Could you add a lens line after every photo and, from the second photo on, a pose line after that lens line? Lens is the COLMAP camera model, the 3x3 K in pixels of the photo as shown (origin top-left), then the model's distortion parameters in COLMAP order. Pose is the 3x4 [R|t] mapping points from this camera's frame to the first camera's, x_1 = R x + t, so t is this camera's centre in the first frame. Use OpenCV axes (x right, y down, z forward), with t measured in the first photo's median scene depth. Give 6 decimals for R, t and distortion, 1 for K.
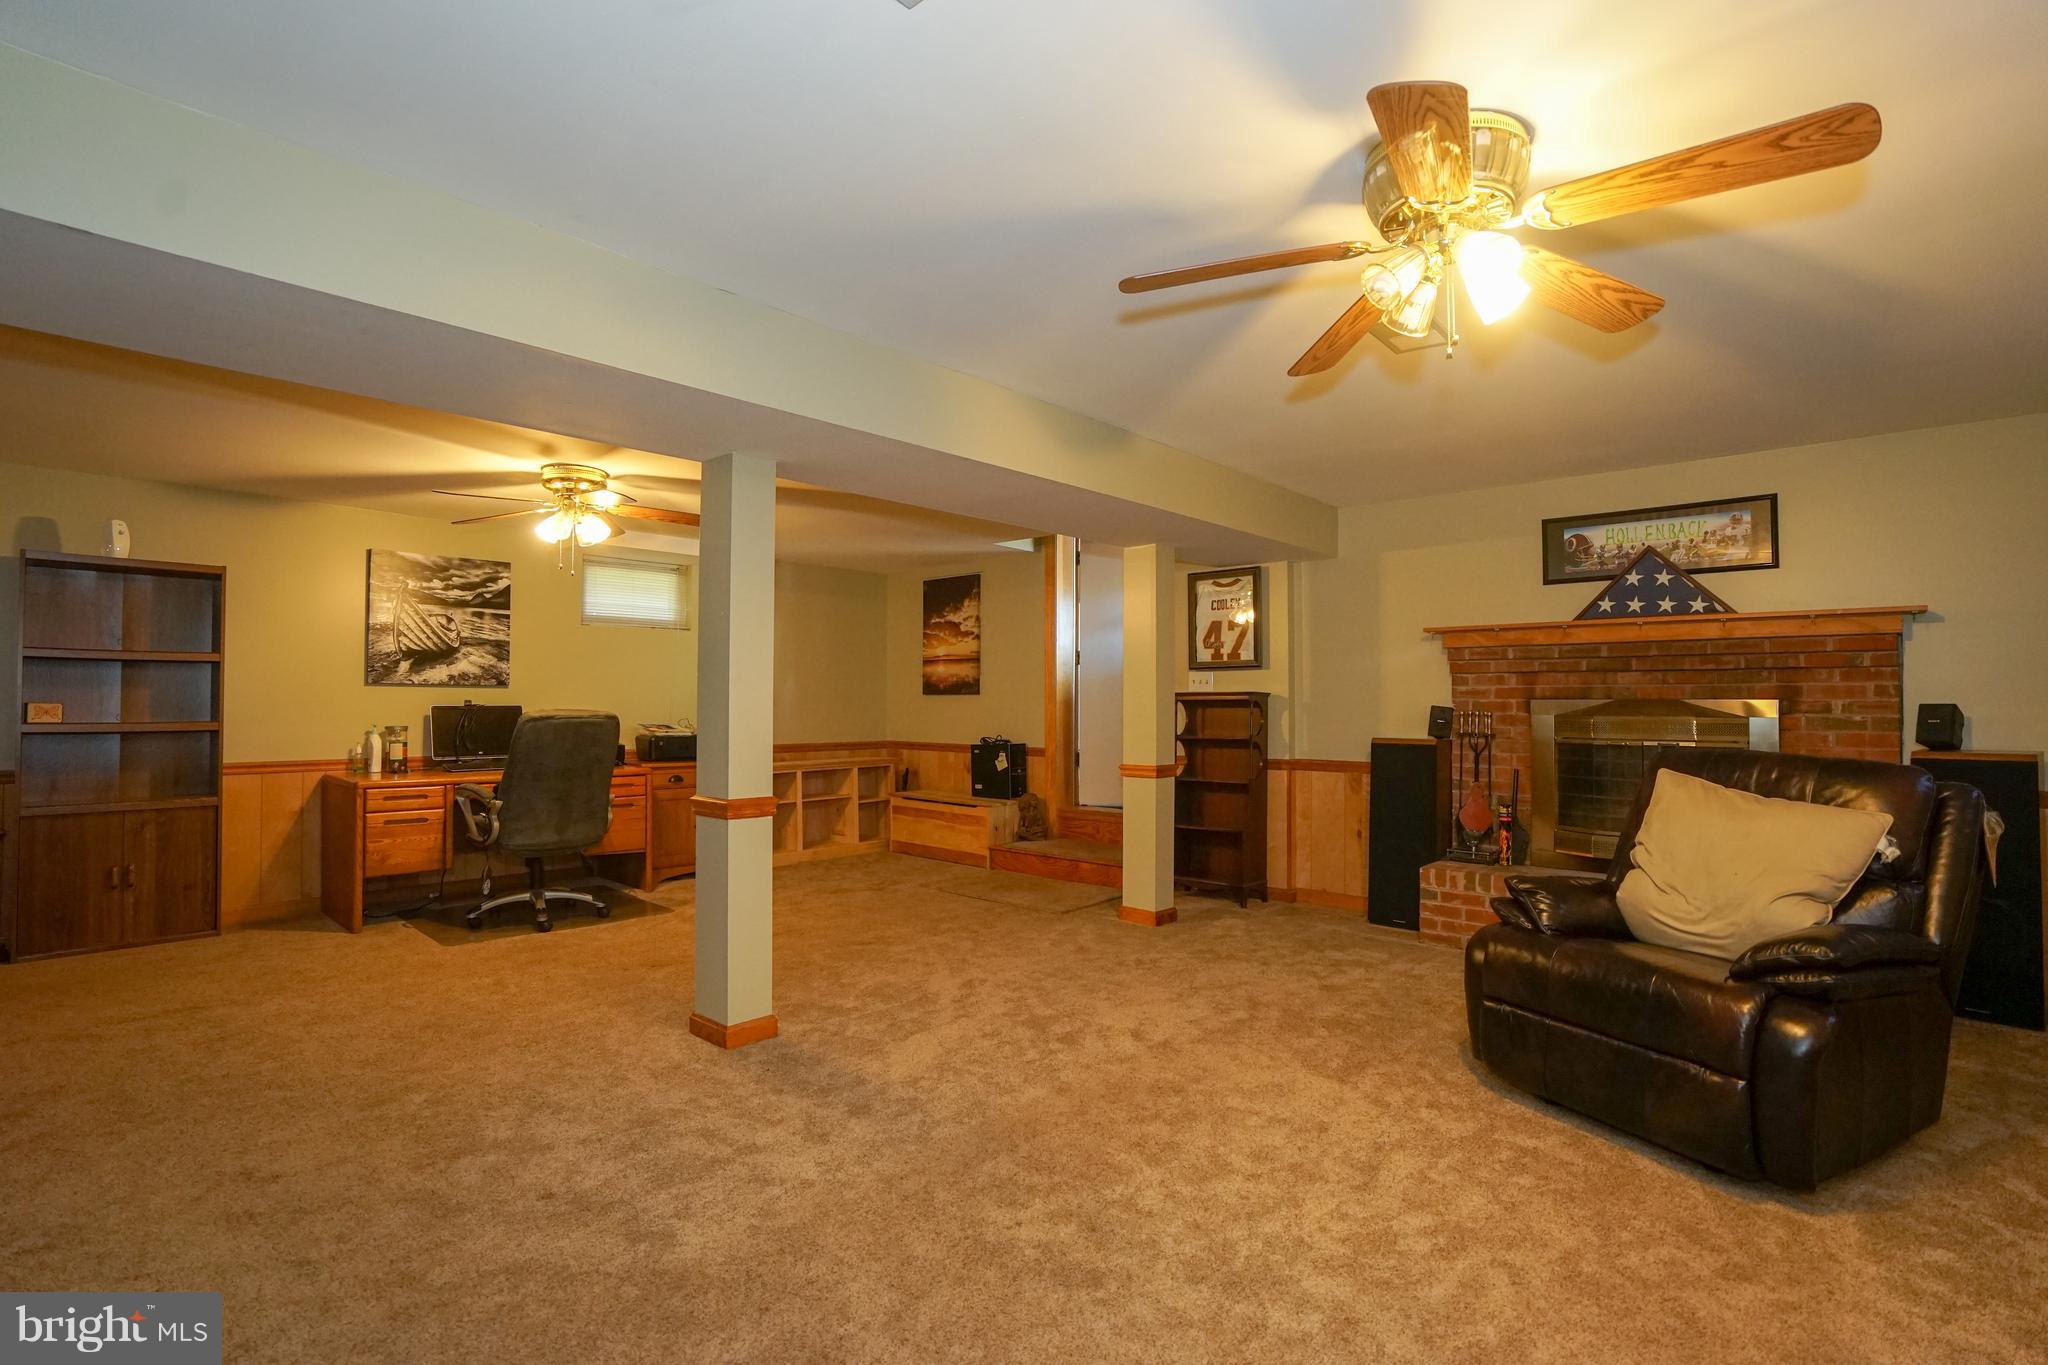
lens RADIAL K [[951.6, 0, 1025.3], [0, 951.6, 689.7], [0, 0, 1]] dist [-0.033284, 0.001016]
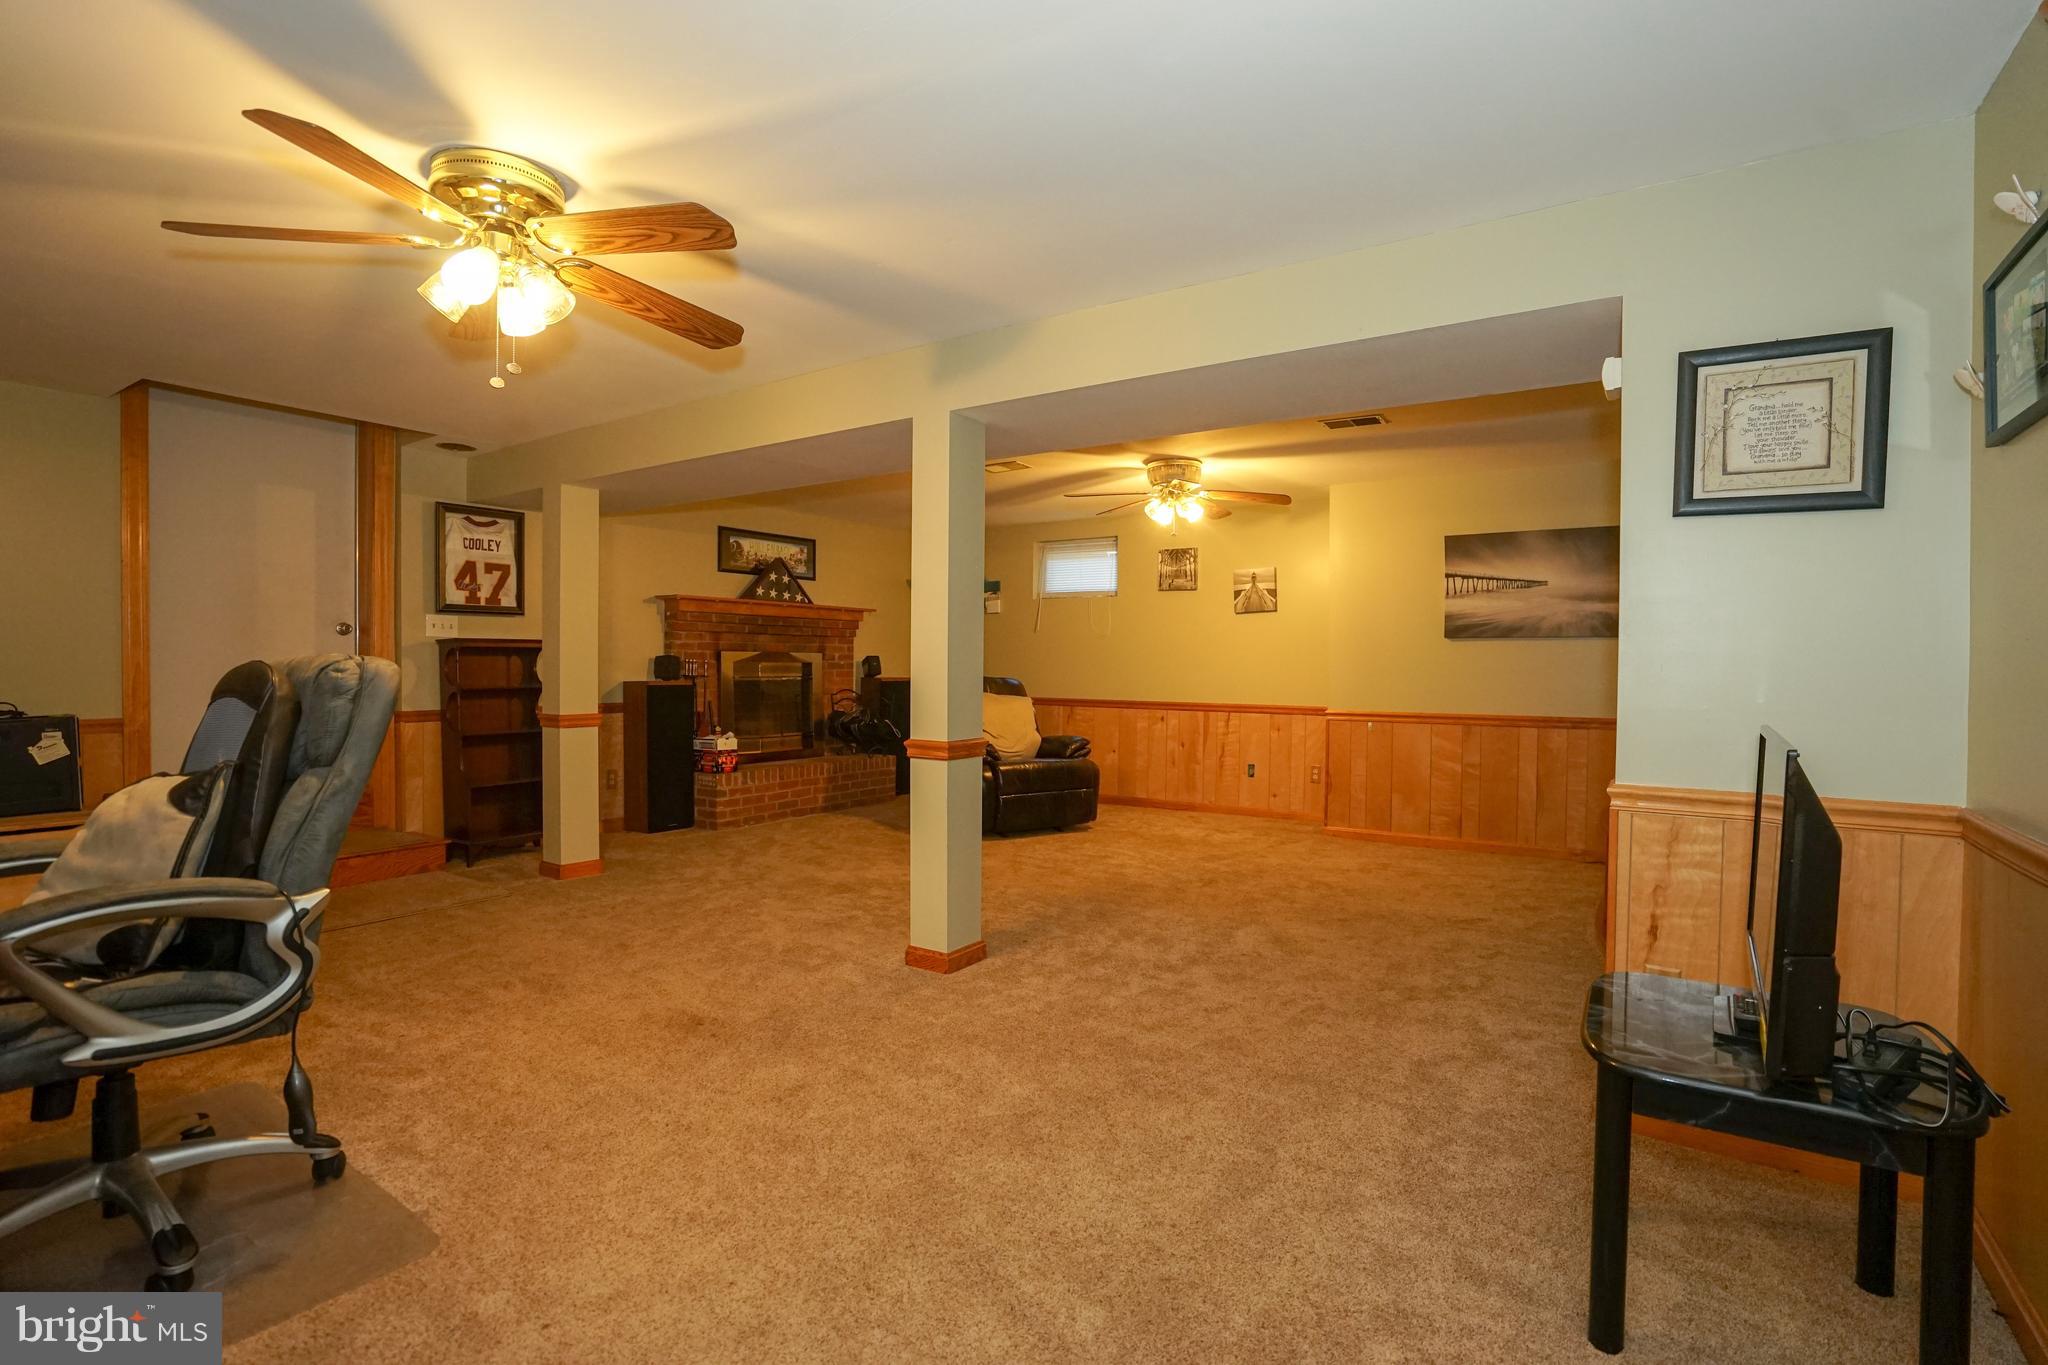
lens RADIAL K [[951.6, 0, 1027.1], [0, 951.6, 678.7], [0, 0, 1]] dist [-0.033284, 0.001016]
pose [[-0.121612, -0.016518, 0.992440, -0.932361], [-0.018473, 0.999726, 0.014376, 0.022460], [-0.992406, -0.016585, -0.121884, 0.697478]]
